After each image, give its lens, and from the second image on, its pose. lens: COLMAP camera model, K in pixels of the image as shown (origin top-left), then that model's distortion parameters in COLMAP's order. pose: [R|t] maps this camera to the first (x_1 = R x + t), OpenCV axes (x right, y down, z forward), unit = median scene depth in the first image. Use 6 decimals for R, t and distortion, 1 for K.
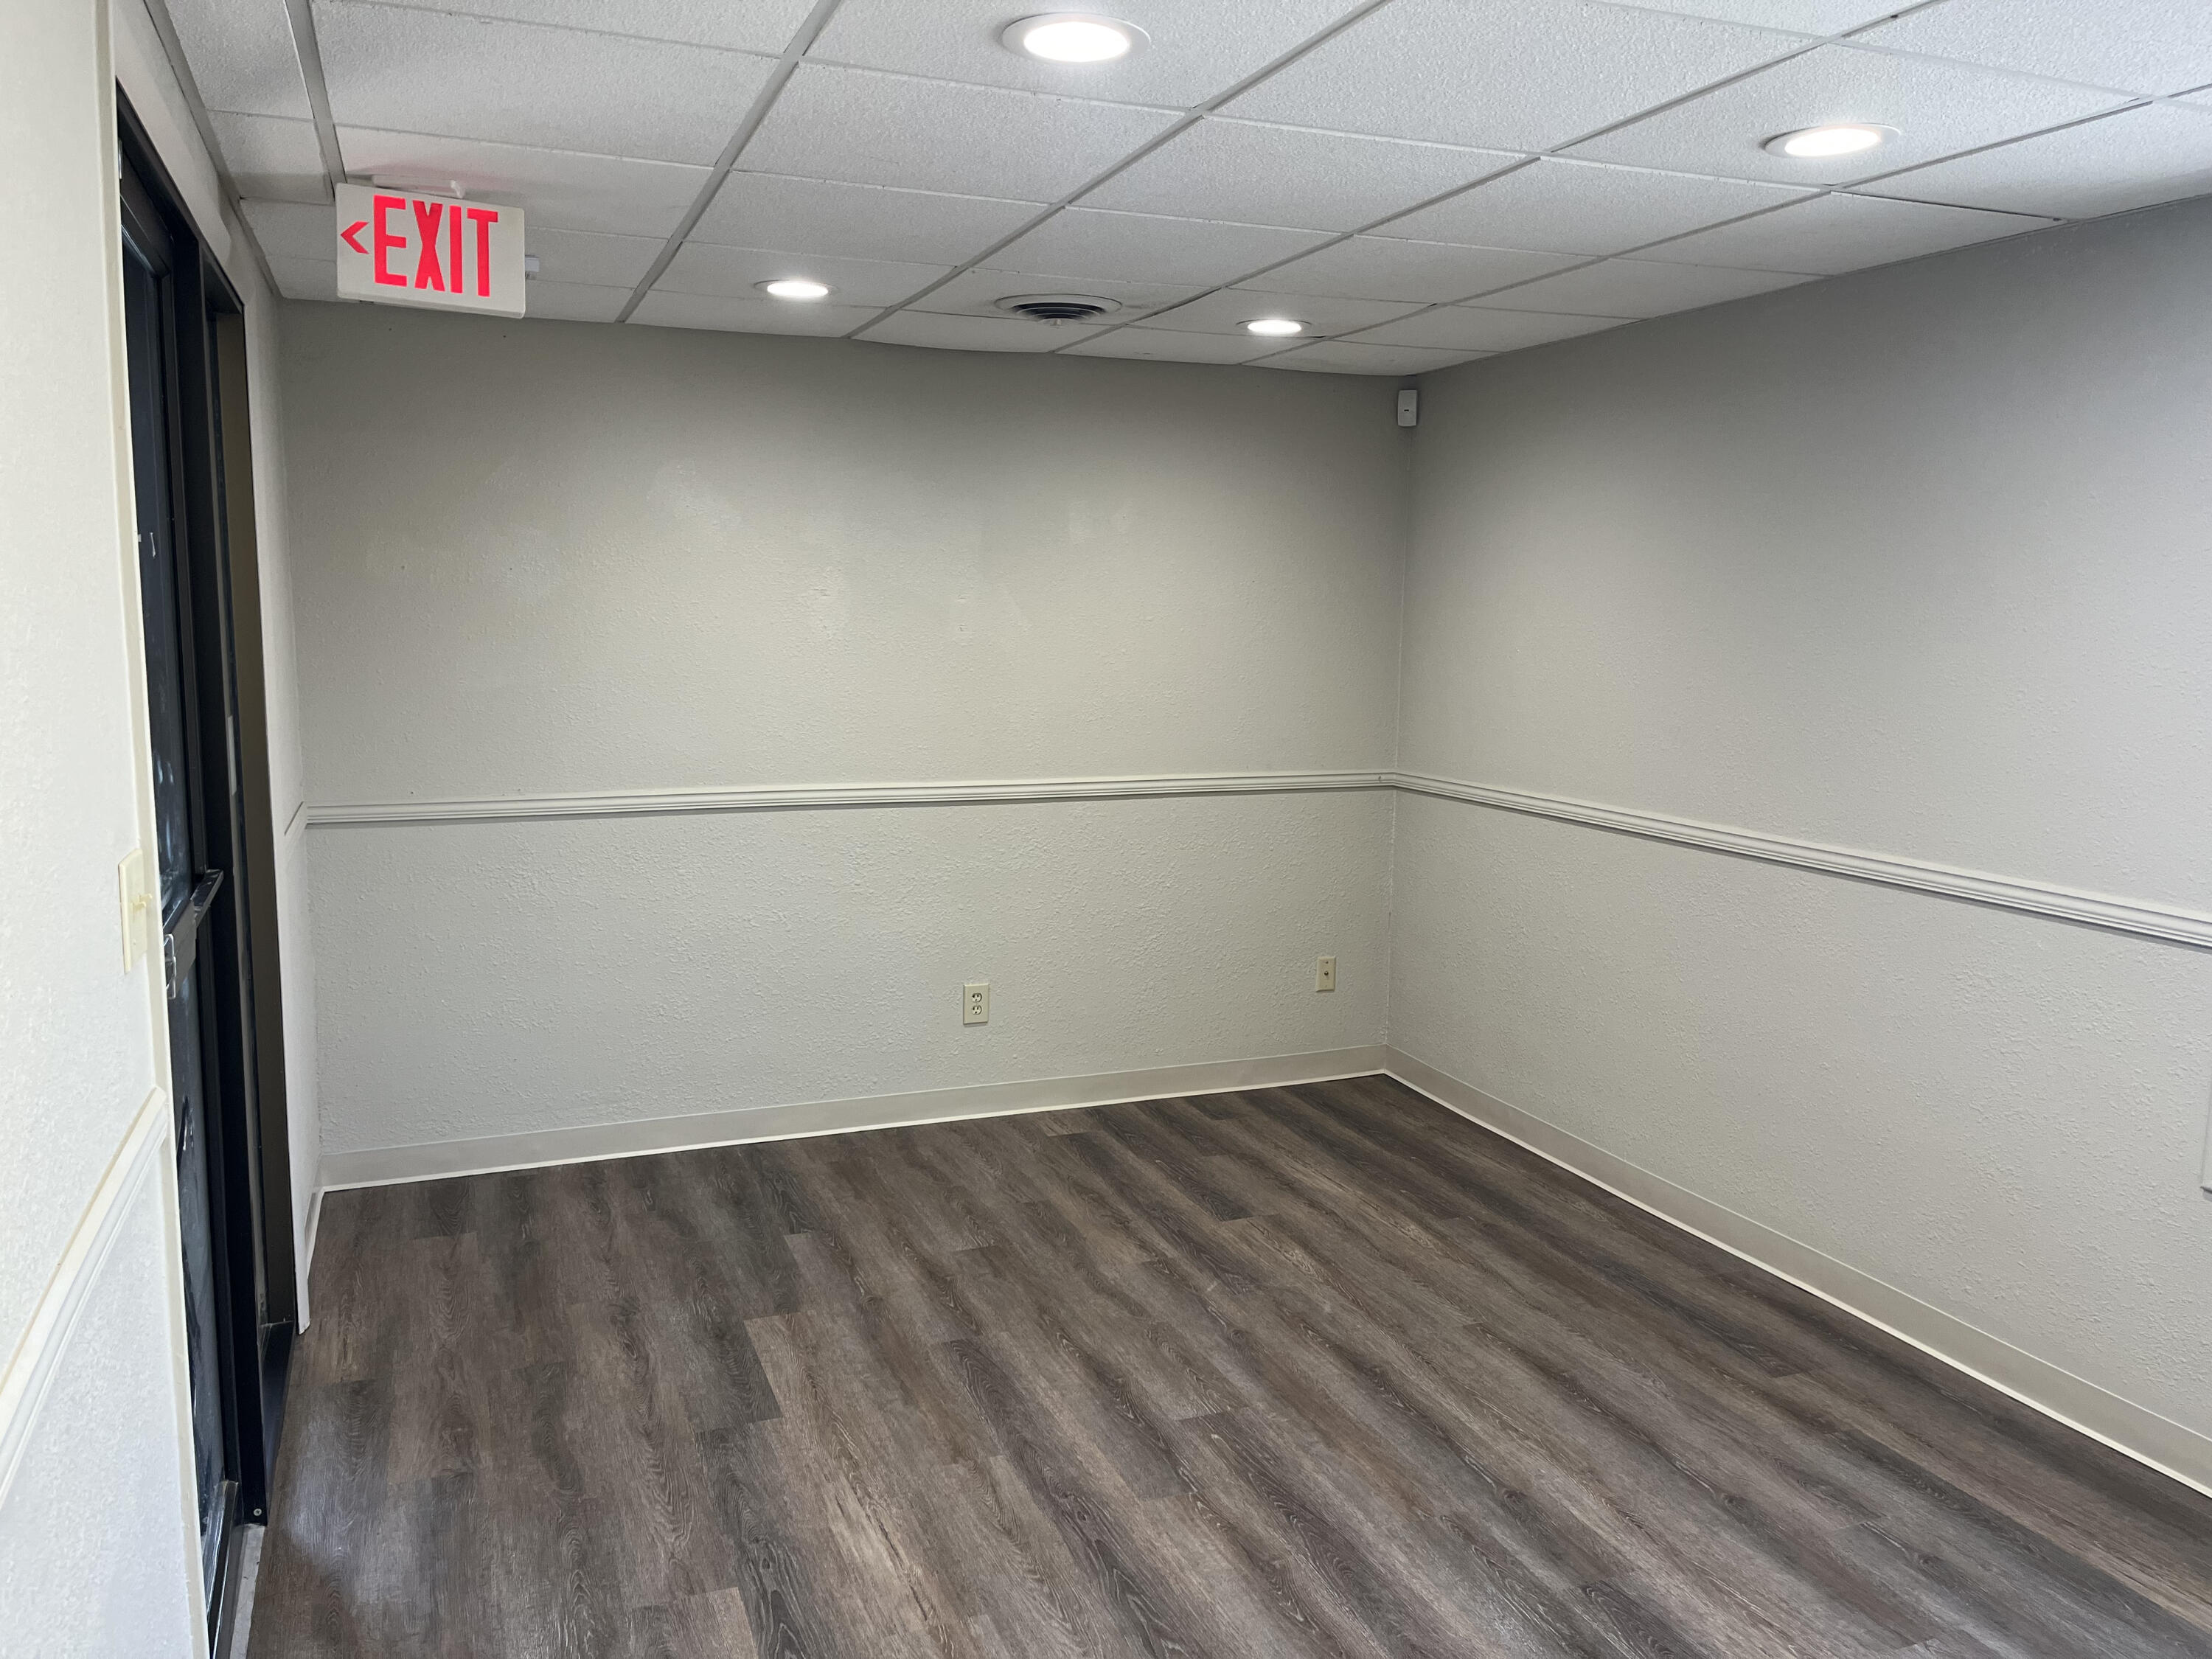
lens RADIAL K [[1703.2, 0, 1105.3], [0, 1703.2, 840.1], [0, 0, 1]] dist [0.028610, -0.001454]
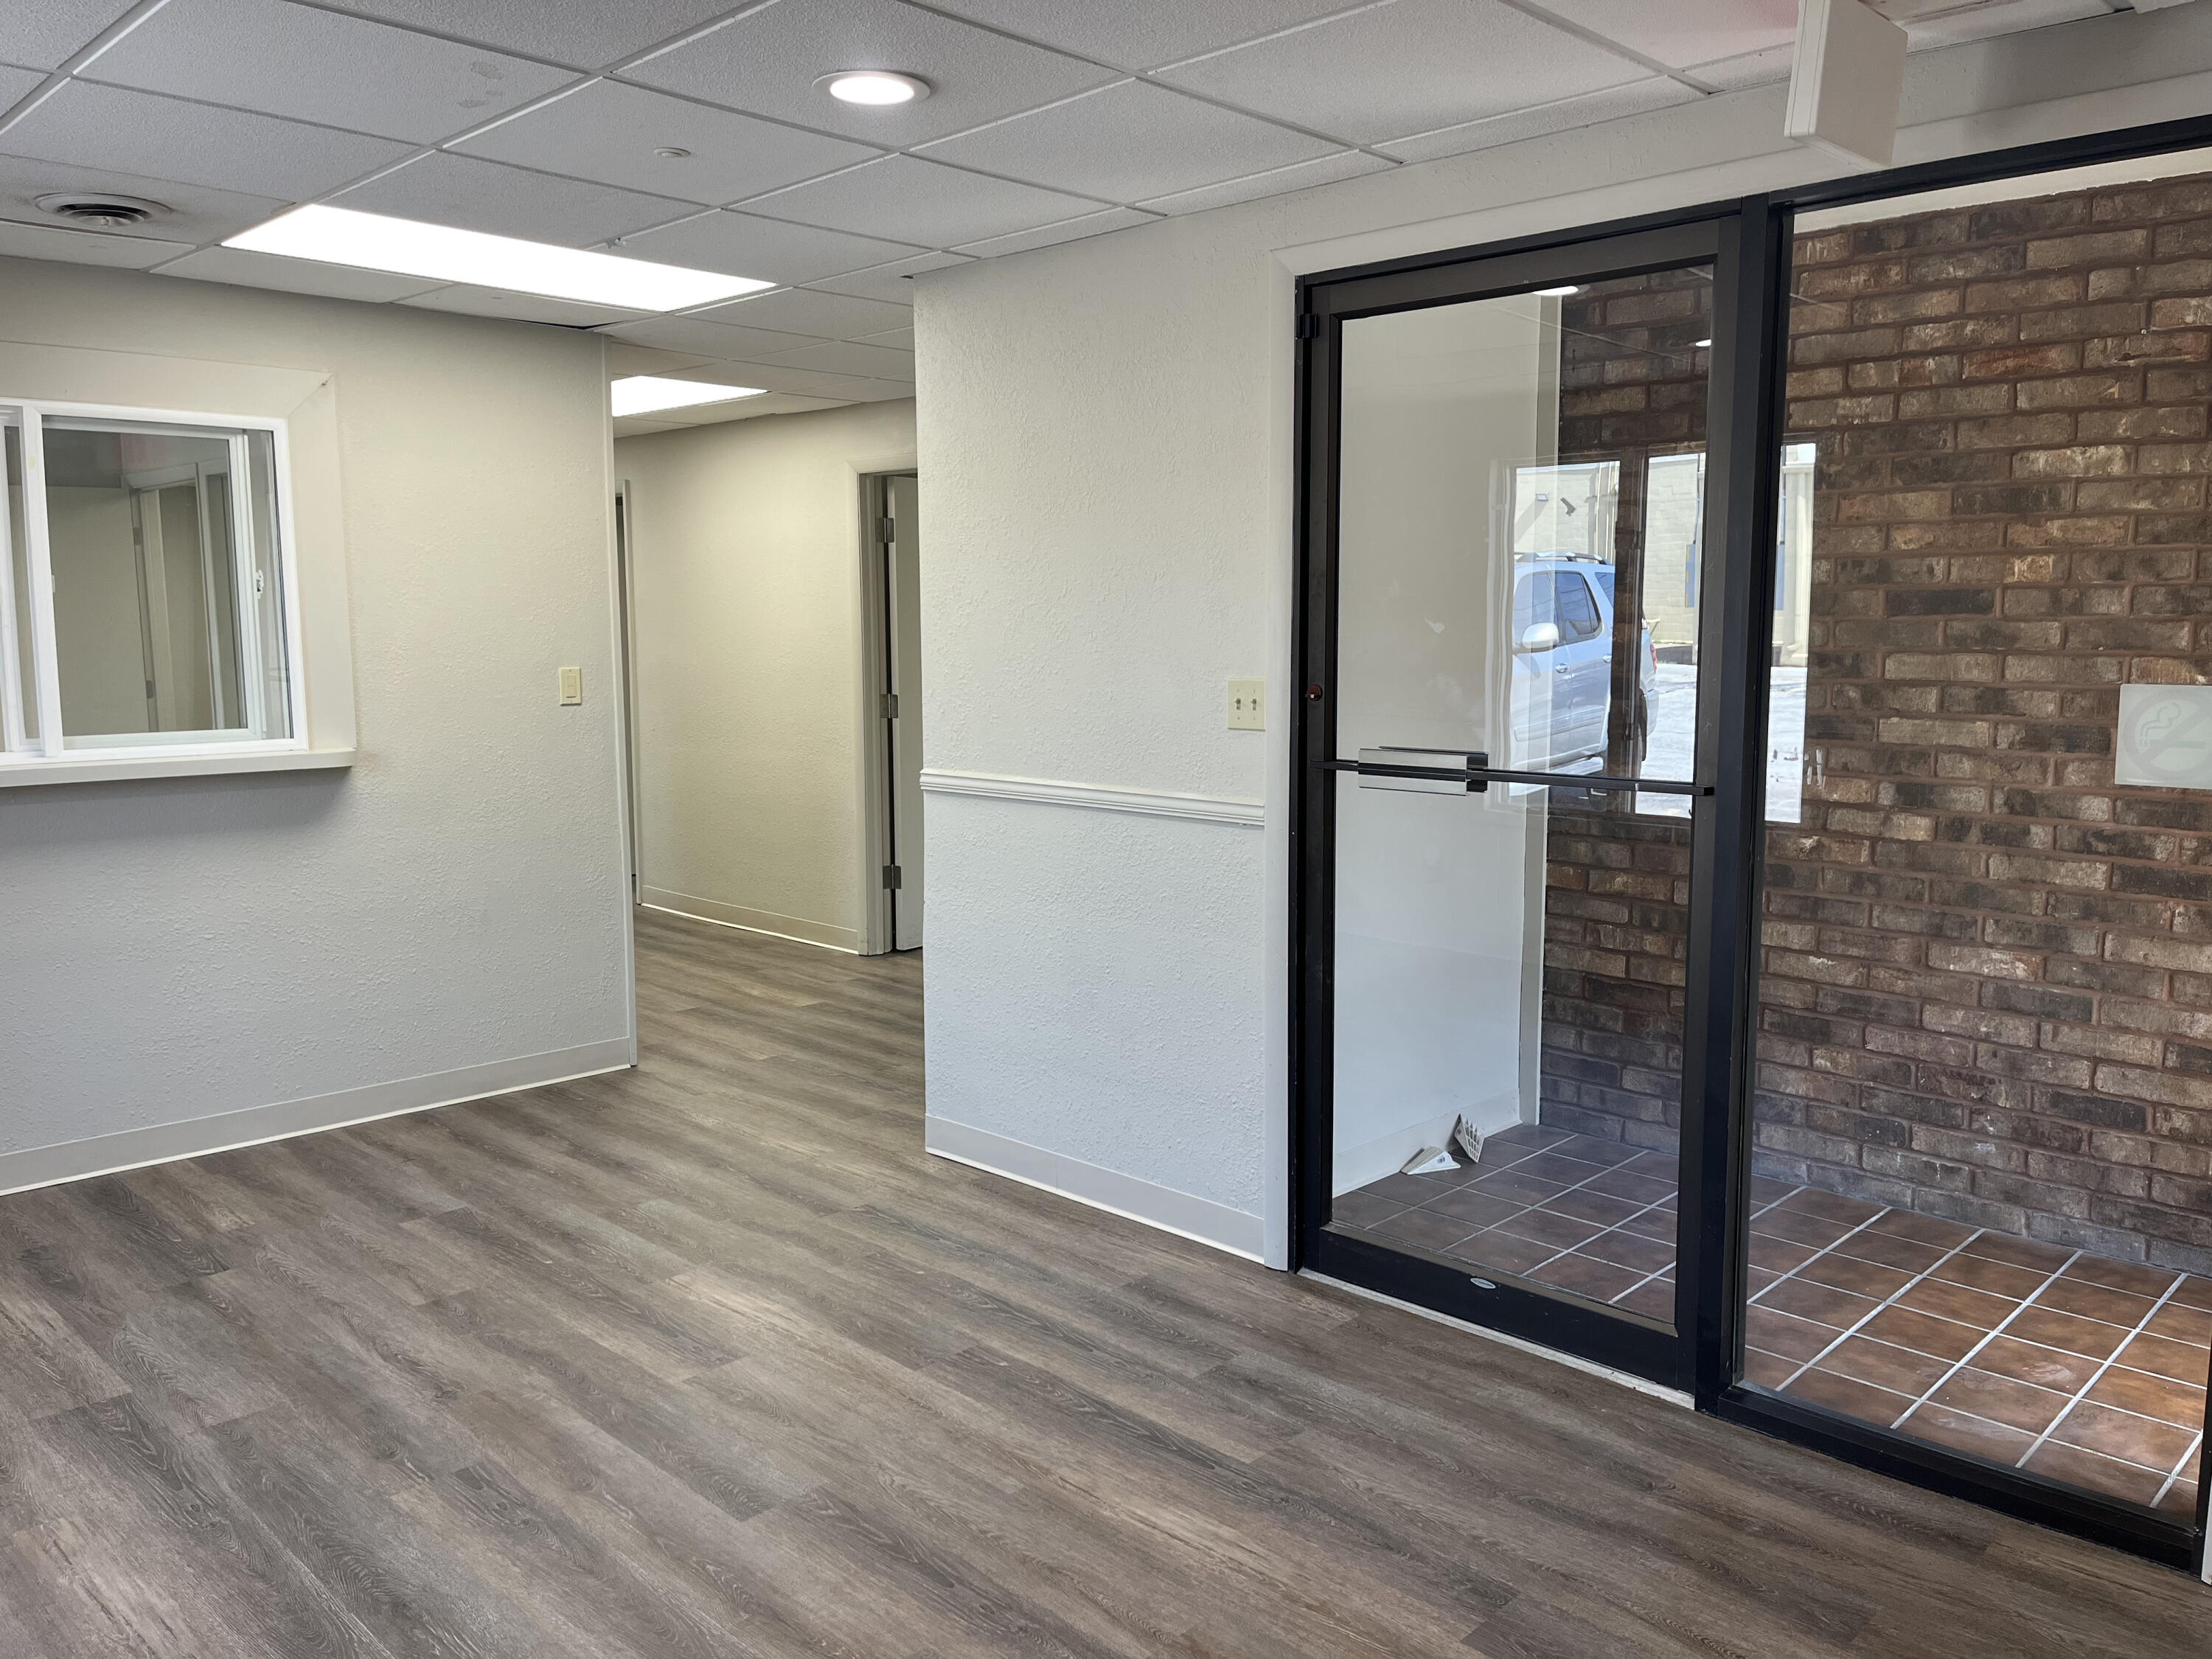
lens RADIAL K [[1703.2, 0, 1105.8], [0, 1703.2, 826.5], [0, 0, 1]] dist [0.028610, -0.001454]
pose [[-0.916964, 0.044465, -0.396485, 0.253996], [-0.061567, 0.966096, 0.250734, -0.194748], [0.394192, 0.254324, -0.883138, 1.696111]]
